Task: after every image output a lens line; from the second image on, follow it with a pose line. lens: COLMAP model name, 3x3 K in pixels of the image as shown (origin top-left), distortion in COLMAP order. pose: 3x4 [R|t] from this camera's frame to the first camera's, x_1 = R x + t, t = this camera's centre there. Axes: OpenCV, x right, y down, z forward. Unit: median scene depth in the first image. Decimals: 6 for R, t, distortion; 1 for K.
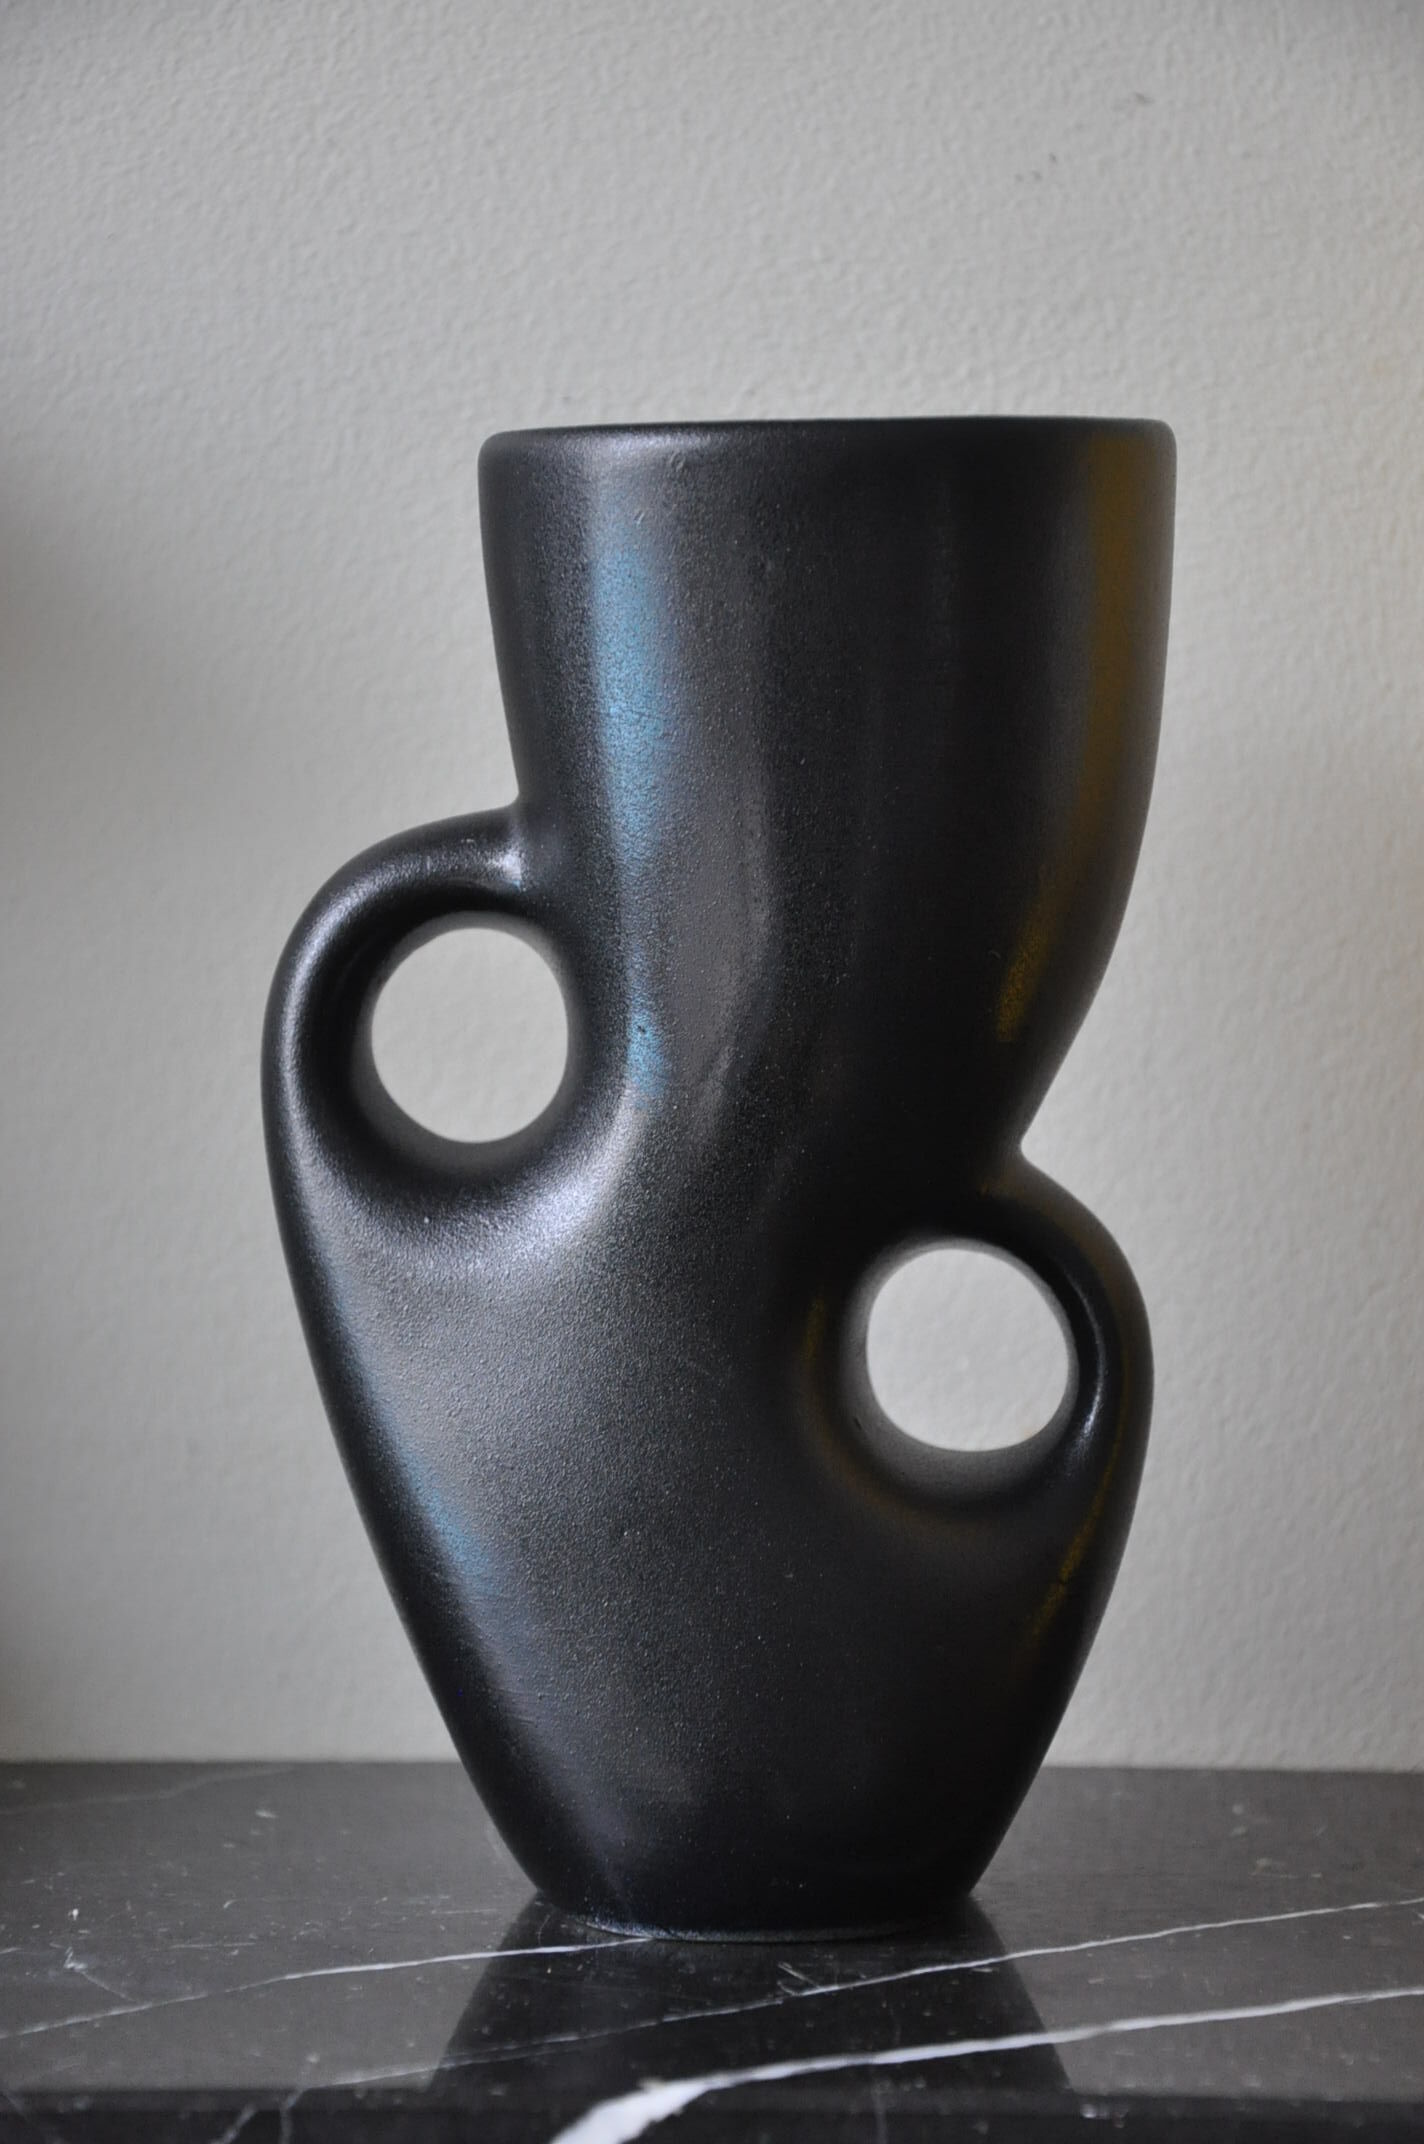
lens RADIAL K [[7289.1, 0, 713.7], [0, 7289.1, 1067.6], [0, 0, 1]] dist [1.003466, 0.000000]
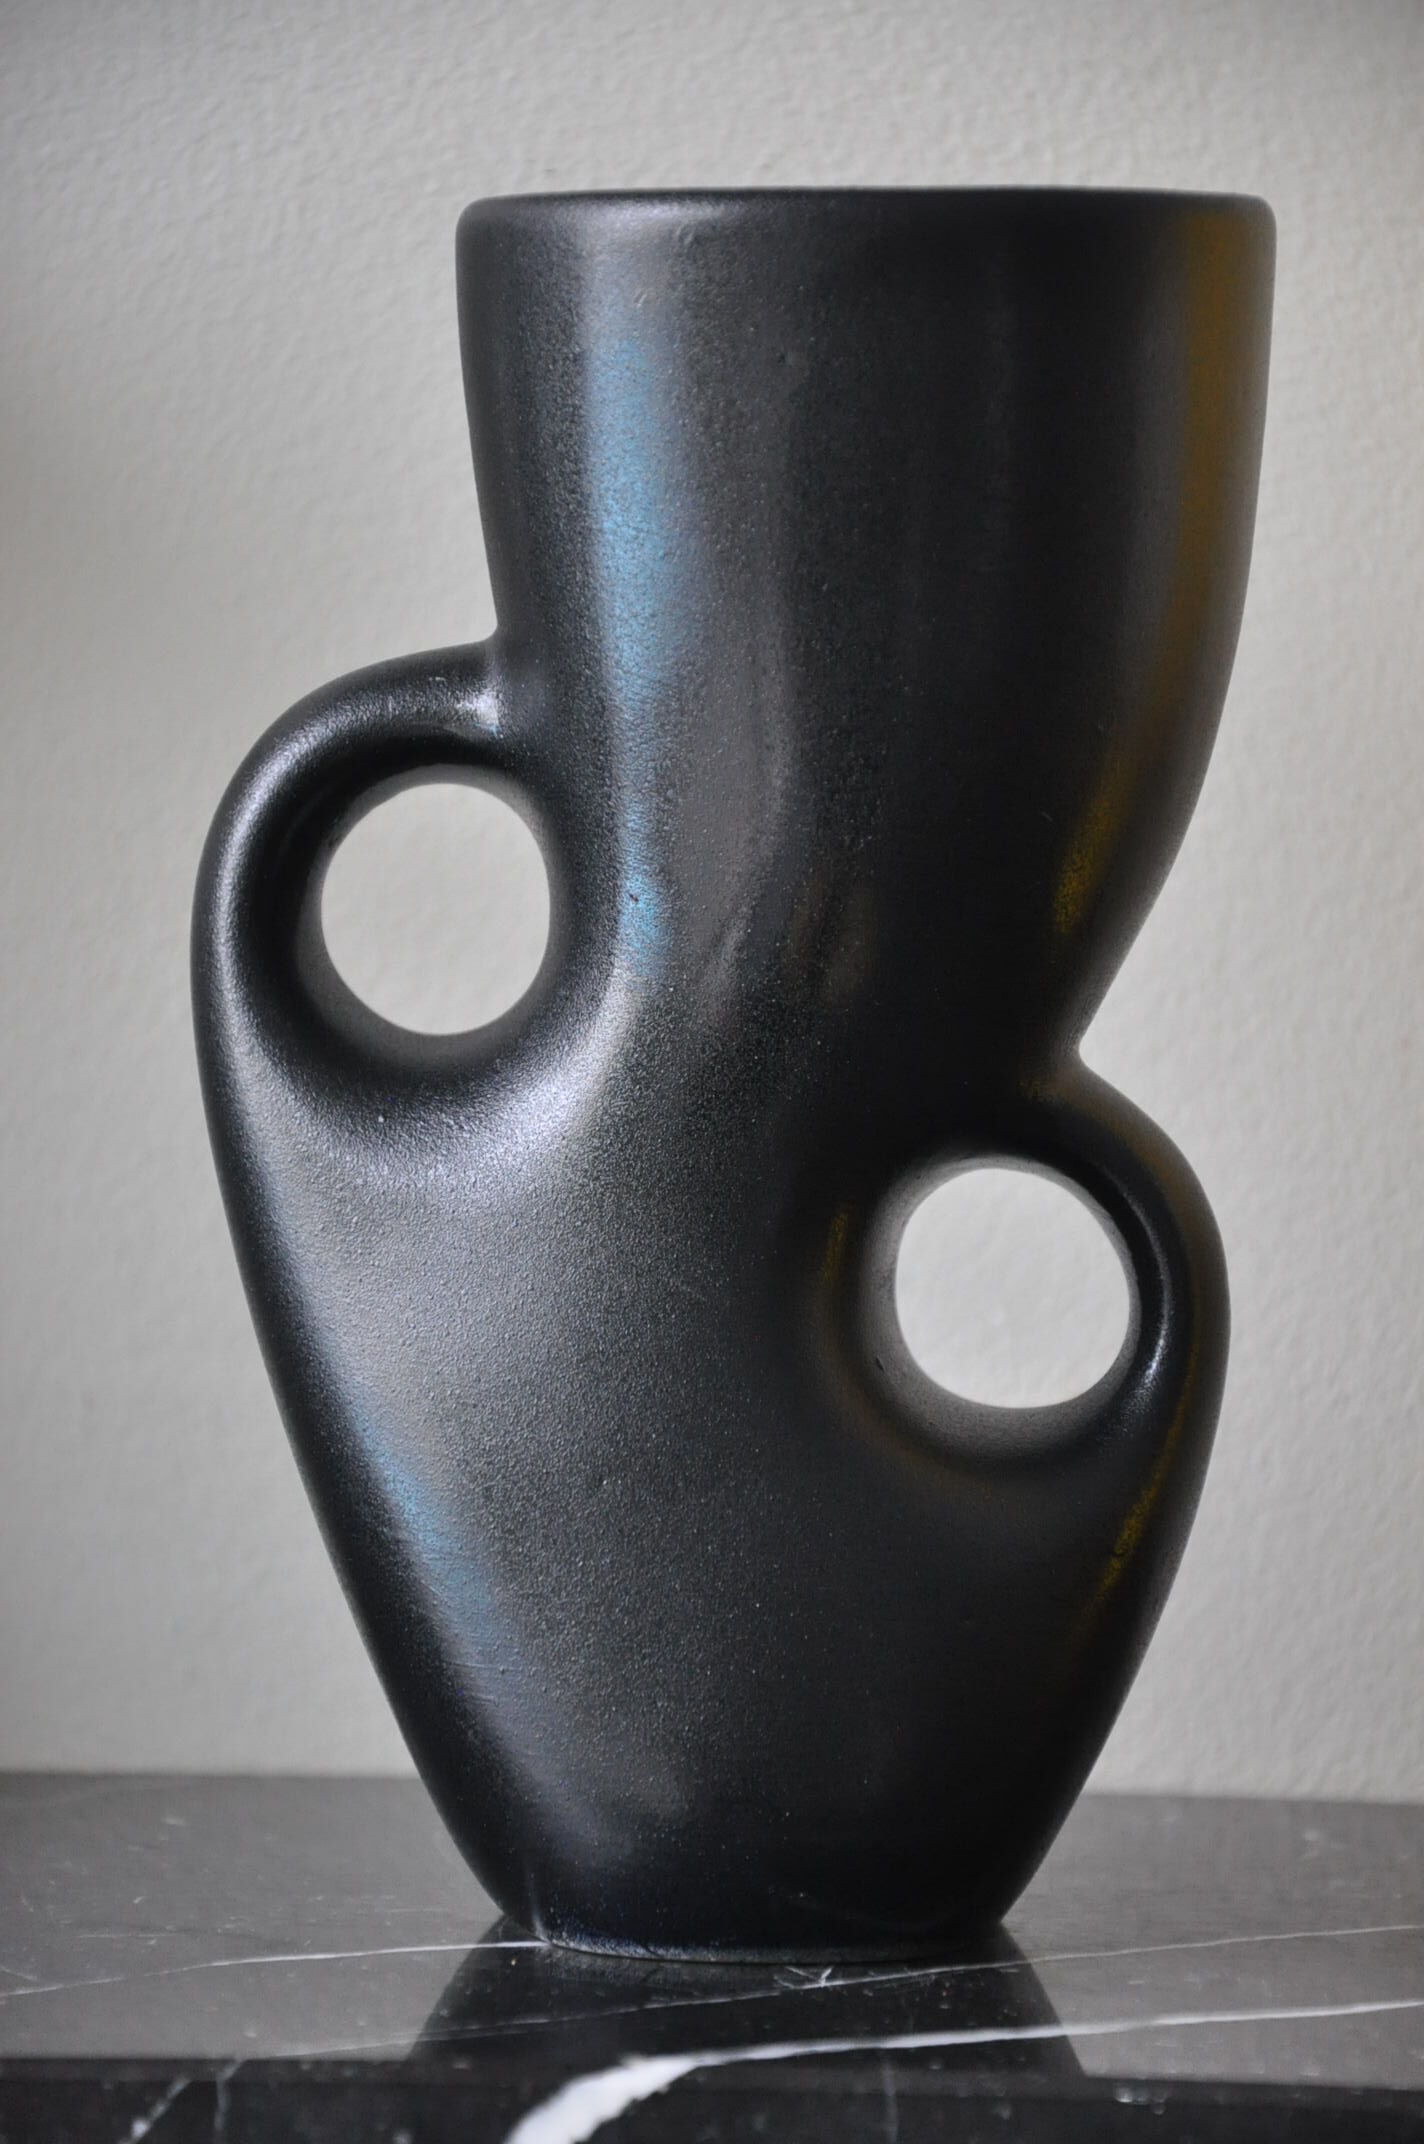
lens RADIAL K [[9983.3, 0, 725.0], [0, 9983.3, 1085.7], [0, 0, 1]] dist [1.553614, 0.000000]
pose [[0.999861, 0.015616, 0.005862, -0.004987], [-0.015578, 0.999858, -0.006462, 0.021843], [-0.005962, 0.006370, 0.999962, -0.166617]]
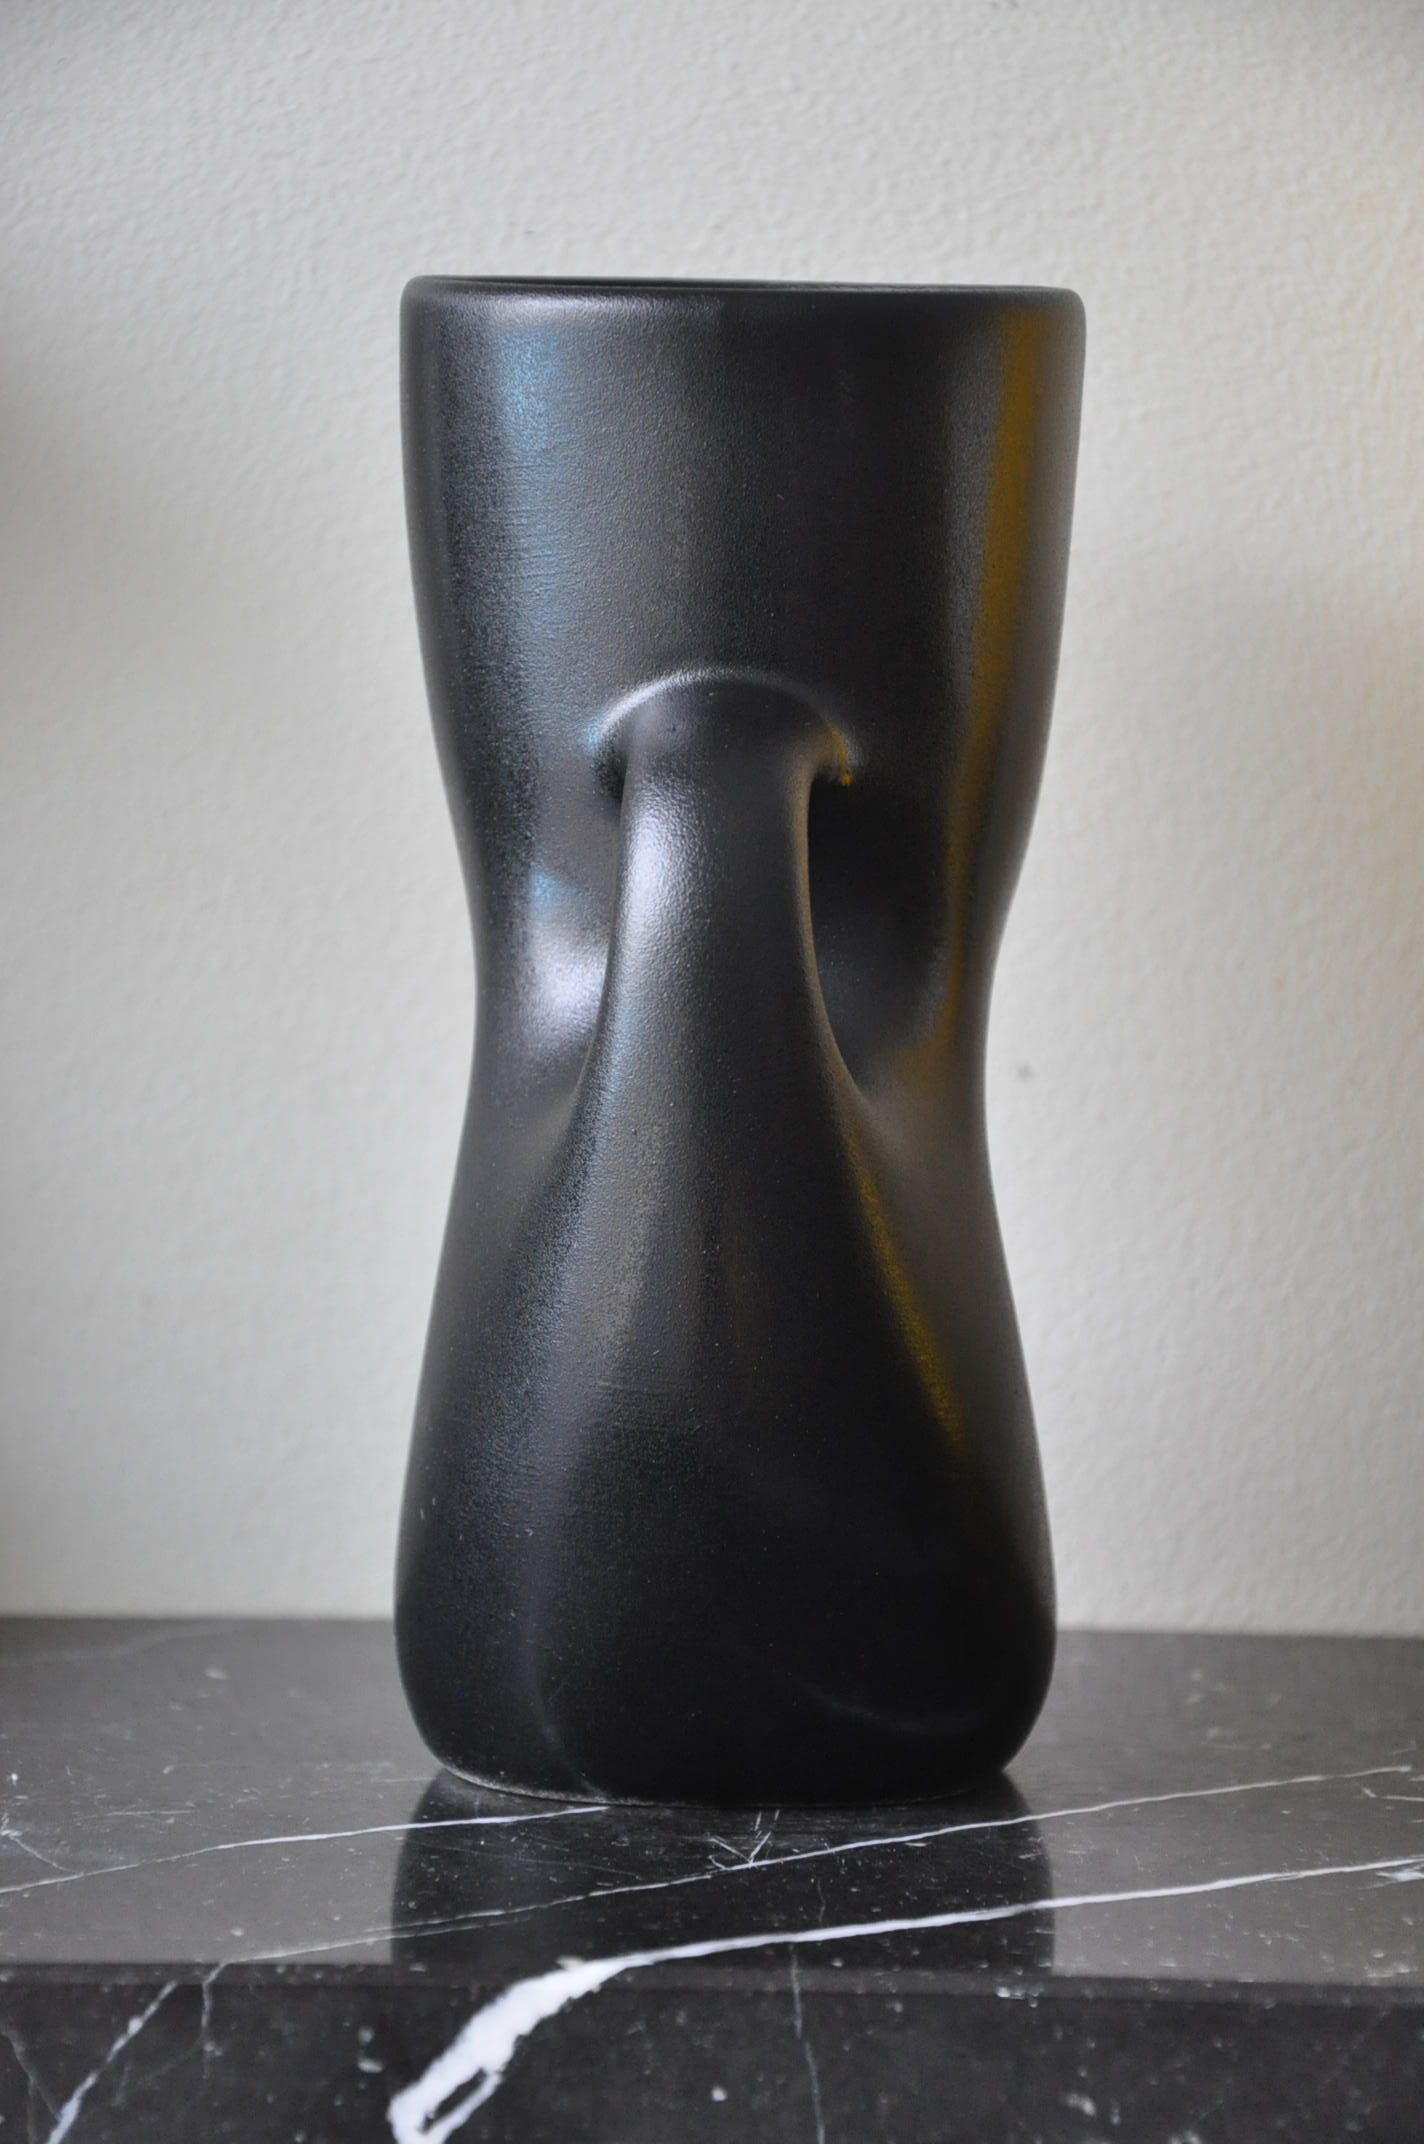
lens RADIAL K [[7792.7, 0, 692.6], [0, 7792.7, 1104.4], [0, 0, 1]] dist [1.103307, 0.000000]
pose [[0.999854, 0.006392, -0.015828, 0.019070], [-0.005770, 0.999221, 0.039050, -0.016596], [0.016065, -0.038953, 0.999112, -0.050639]]
